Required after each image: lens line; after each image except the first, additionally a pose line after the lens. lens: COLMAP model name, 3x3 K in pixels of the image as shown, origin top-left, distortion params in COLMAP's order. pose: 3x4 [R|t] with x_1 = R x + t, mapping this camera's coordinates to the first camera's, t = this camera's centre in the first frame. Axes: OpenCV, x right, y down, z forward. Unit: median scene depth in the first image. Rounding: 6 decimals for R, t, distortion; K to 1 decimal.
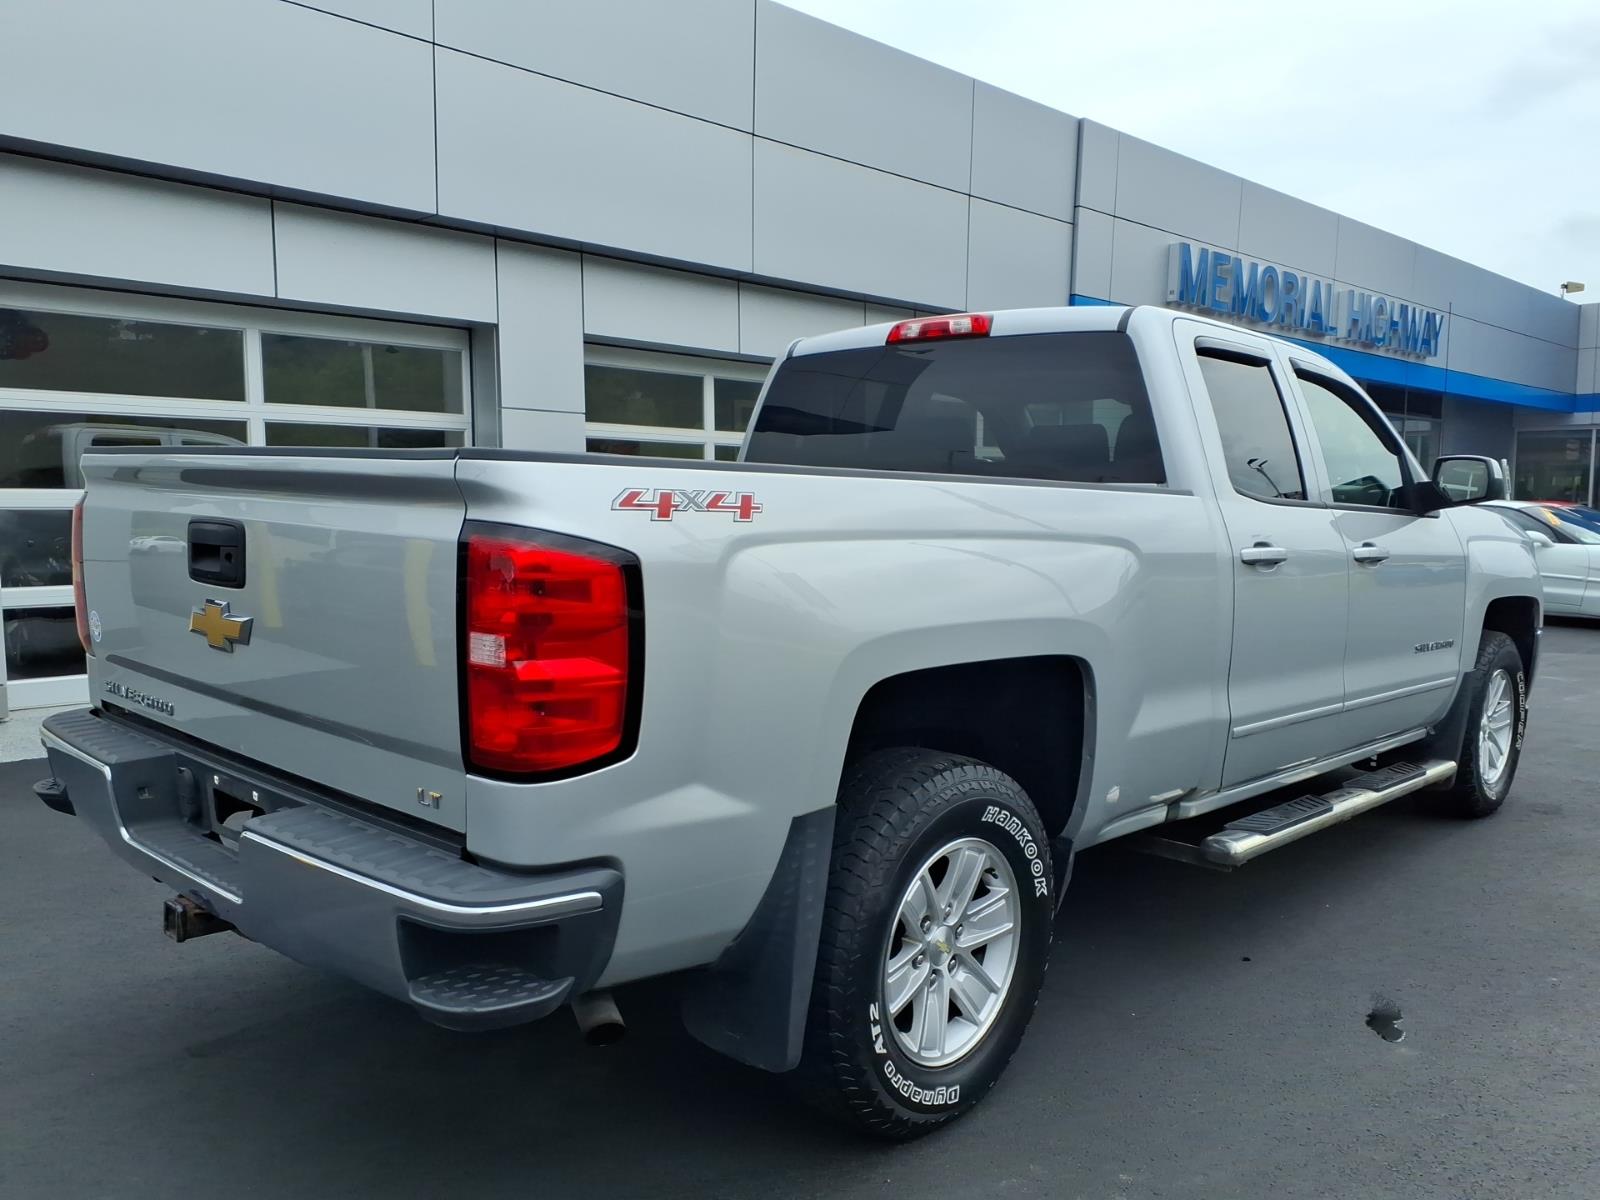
lens RADIAL K [[1309.6, 0, 753.8], [0, 1309.6, 646.5], [0, 0, 1]] dist [-0.004331, -0.002644]
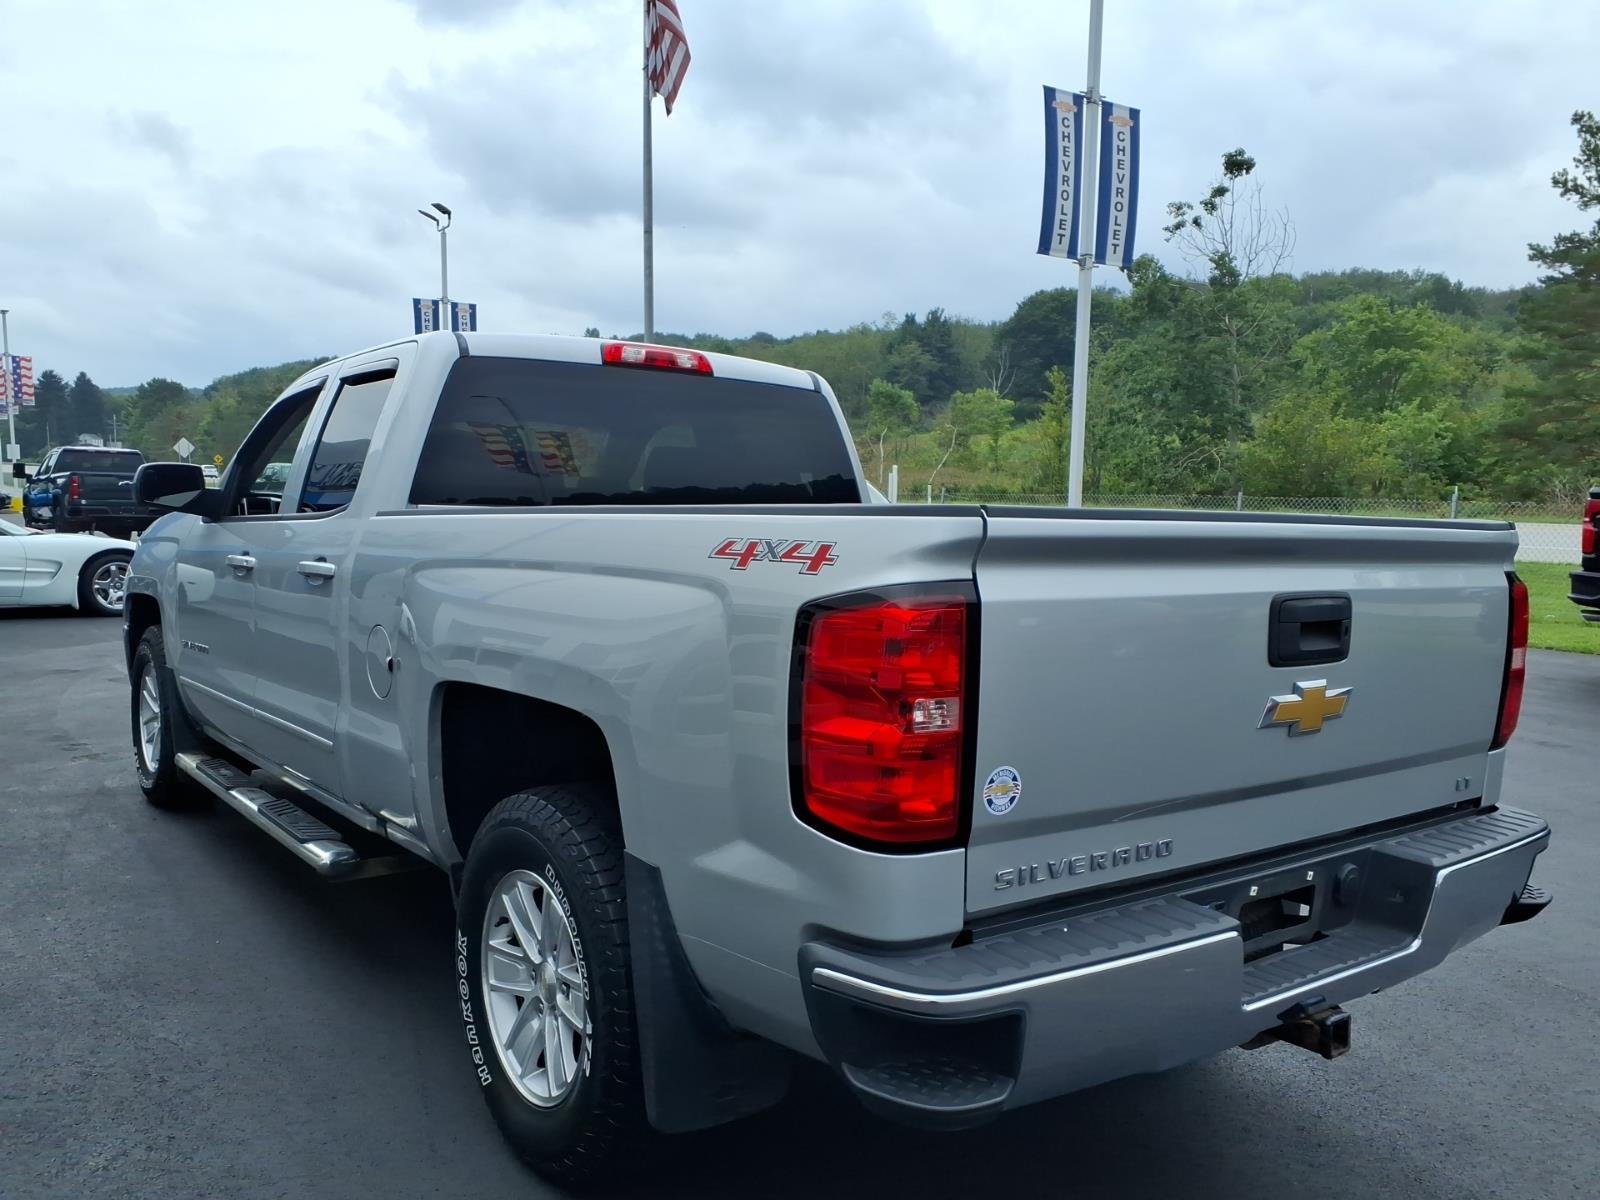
lens RADIAL K [[1291.1, 0, 800.4], [0, 1291.1, 693.5], [0, 0, 1]] dist [0.003068, -0.001788]
pose [[0.152950, -0.148643, 0.976991, -0.811359], [0.090654, 0.986565, 0.135908, -0.110004], [-0.984067, 0.067781, 0.164371, 0.725583]]
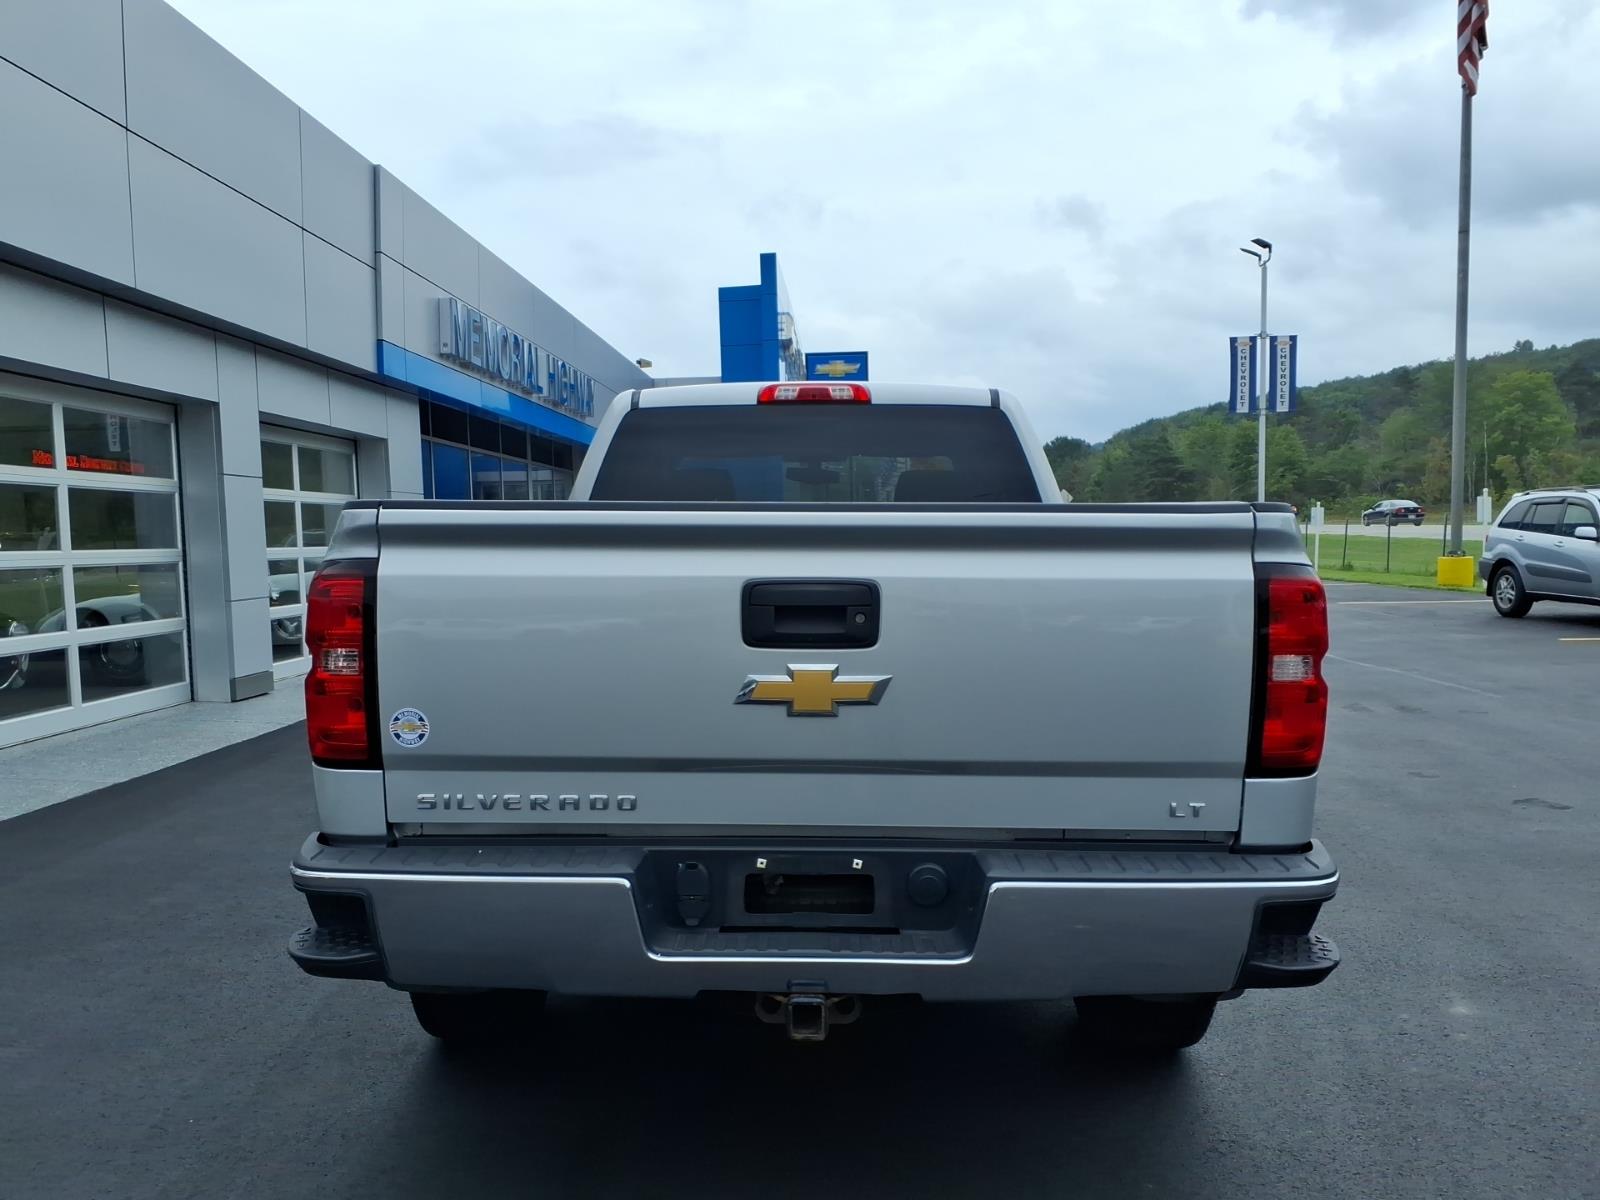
lens RADIAL K [[1311.4, 0, 795.3], [0, 1311.4, 656.5], [0, 0, 1]] dist [0.040654, -0.067924]
pose [[0.726787, -0.076884, 0.682546, -0.634925], [0.095328, 0.995389, 0.010616, -0.030414], [-0.680215, 0.057350, 0.730765, 0.195431]]
